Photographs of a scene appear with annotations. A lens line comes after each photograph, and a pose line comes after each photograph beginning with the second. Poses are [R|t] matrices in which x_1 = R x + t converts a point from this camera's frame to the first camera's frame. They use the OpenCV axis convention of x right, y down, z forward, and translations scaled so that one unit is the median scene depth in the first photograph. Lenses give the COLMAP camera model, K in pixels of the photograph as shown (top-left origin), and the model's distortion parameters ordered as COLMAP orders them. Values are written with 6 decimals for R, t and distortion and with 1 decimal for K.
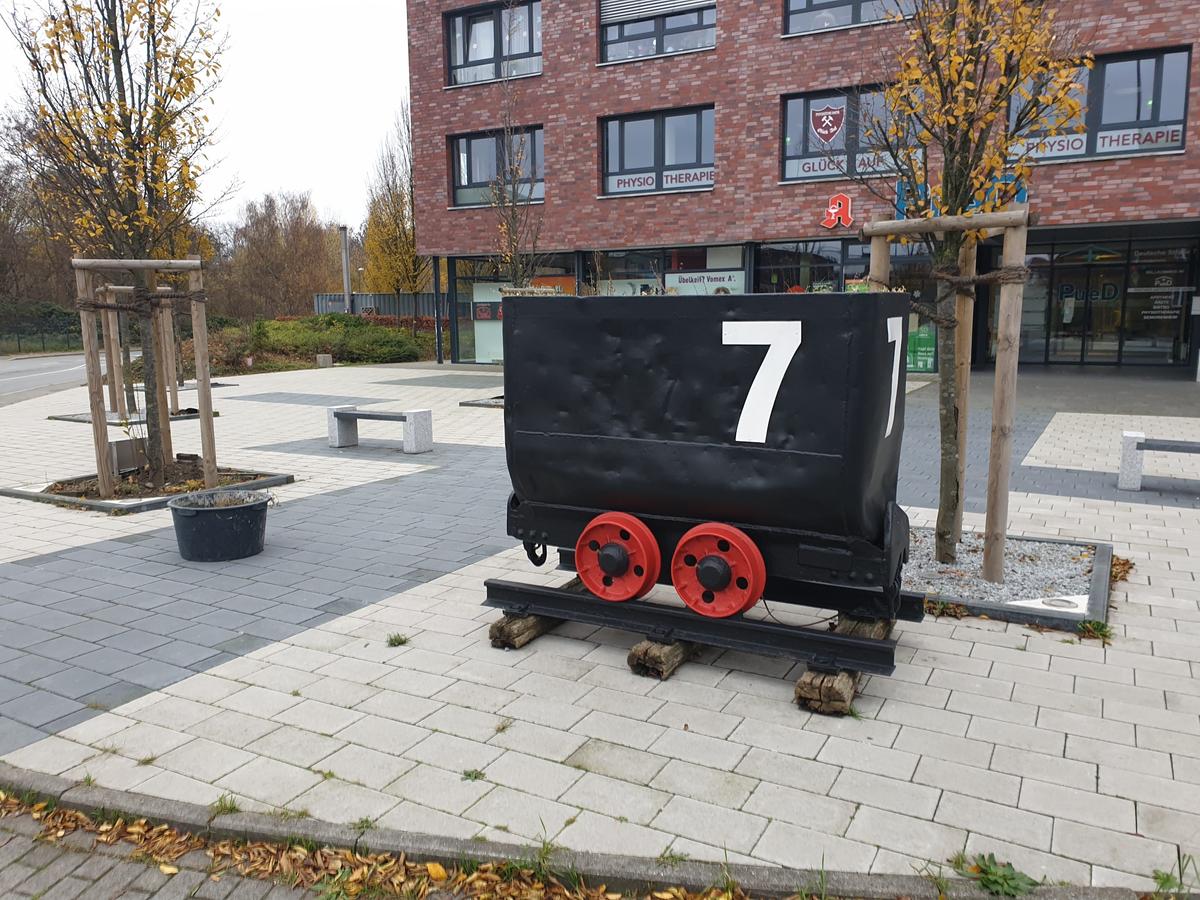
lens RADIAL K [[946.7, 0, 600.0], [0, 946.7, 450.0], [0, 0, 1]] dist [0.027545, -0.003892]
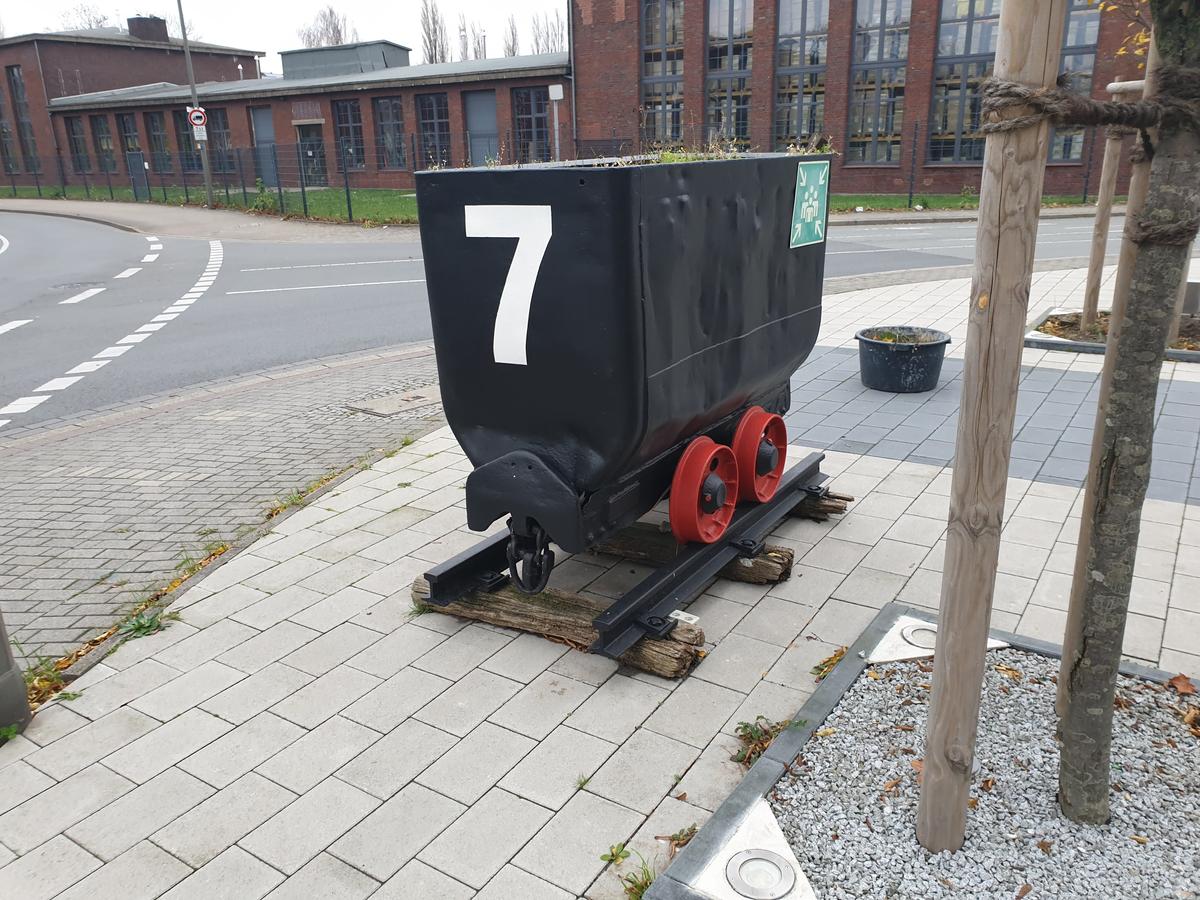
lens RADIAL K [[946.7, 0, 600.0], [0, 946.7, 450.0], [0, 0, 1]] dist [0.027545, -0.003892]
pose [[-0.062734, 0.326159, -0.943231, 1.308388], [-0.125445, 0.935020, 0.331663, -0.269050], [0.990115, 0.139131, -0.017743, 1.359393]]
